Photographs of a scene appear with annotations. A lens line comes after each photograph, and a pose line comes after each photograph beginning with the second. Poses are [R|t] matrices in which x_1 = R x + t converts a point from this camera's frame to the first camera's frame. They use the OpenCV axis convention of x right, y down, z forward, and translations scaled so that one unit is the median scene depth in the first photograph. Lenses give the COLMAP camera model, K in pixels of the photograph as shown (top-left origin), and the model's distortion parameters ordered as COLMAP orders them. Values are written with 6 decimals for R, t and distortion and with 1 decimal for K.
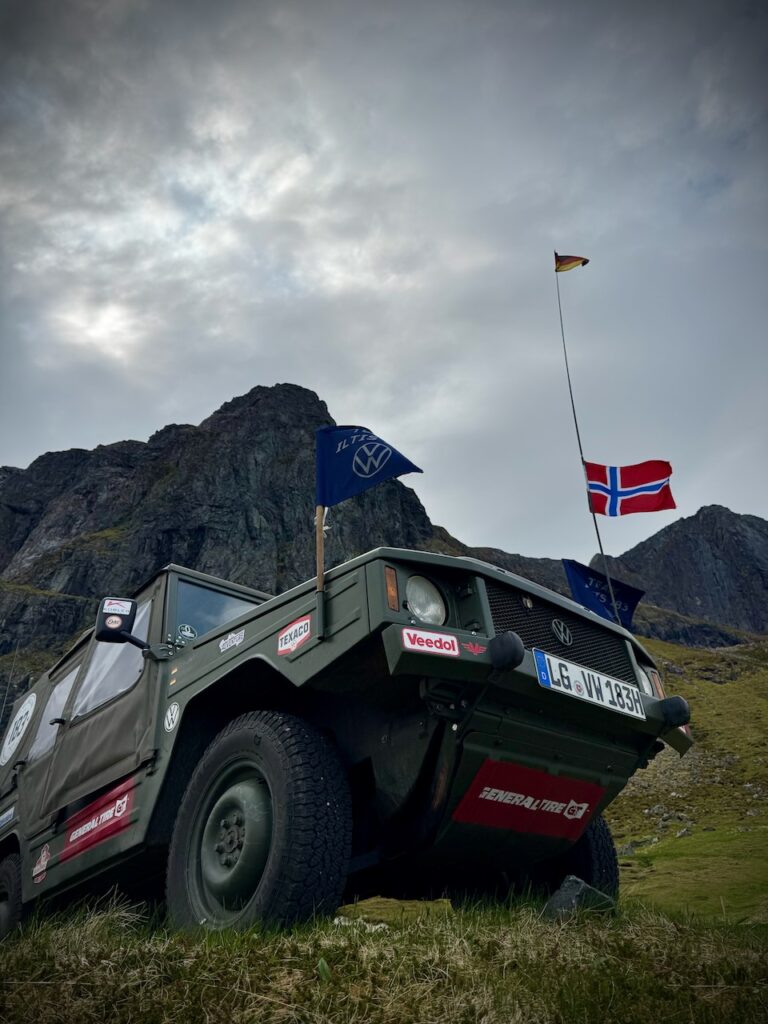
lens RADIAL K [[714.7, 0, 385.2], [0, 714.7, 508.9], [0, 0, 1]] dist [0.030876, -0.019544]
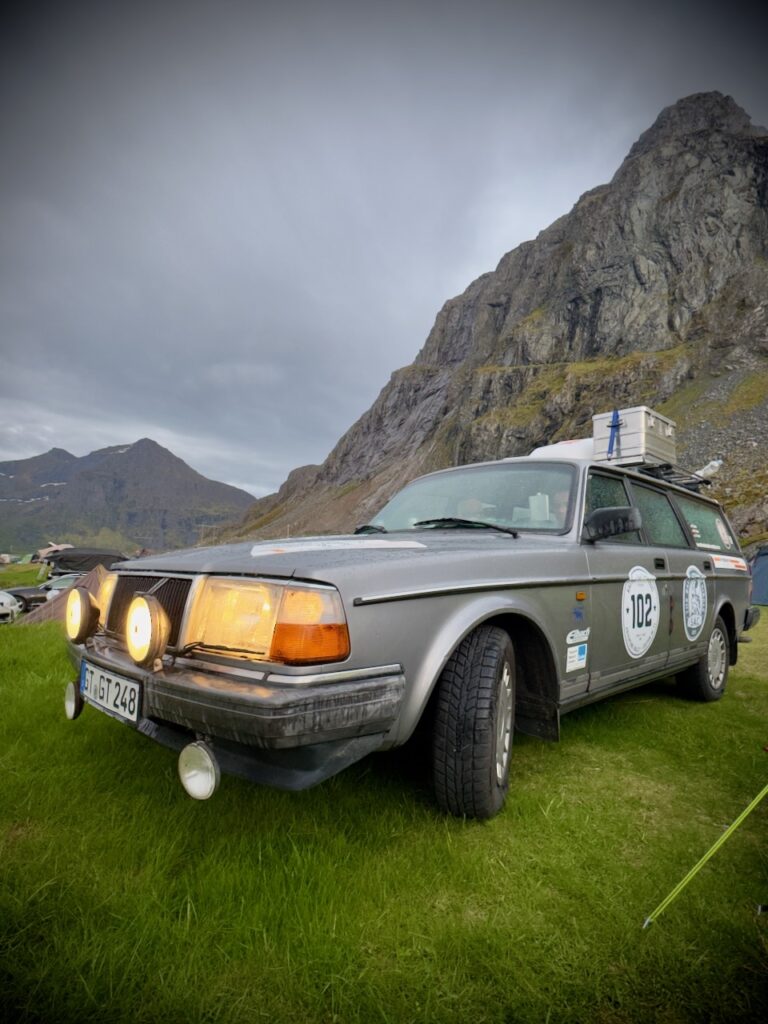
lens RADIAL K [[549.0, 0, 380.9], [0, 549.0, 512.3], [0, 0, 1]] dist [-0.000229, -0.000936]
pose [[0.685676, -0.028010, -0.727368, 0.165731], [0.343123, 0.893713, 0.289040, -0.031587], [0.641961, -0.447765, 0.622408, -0.034763]]
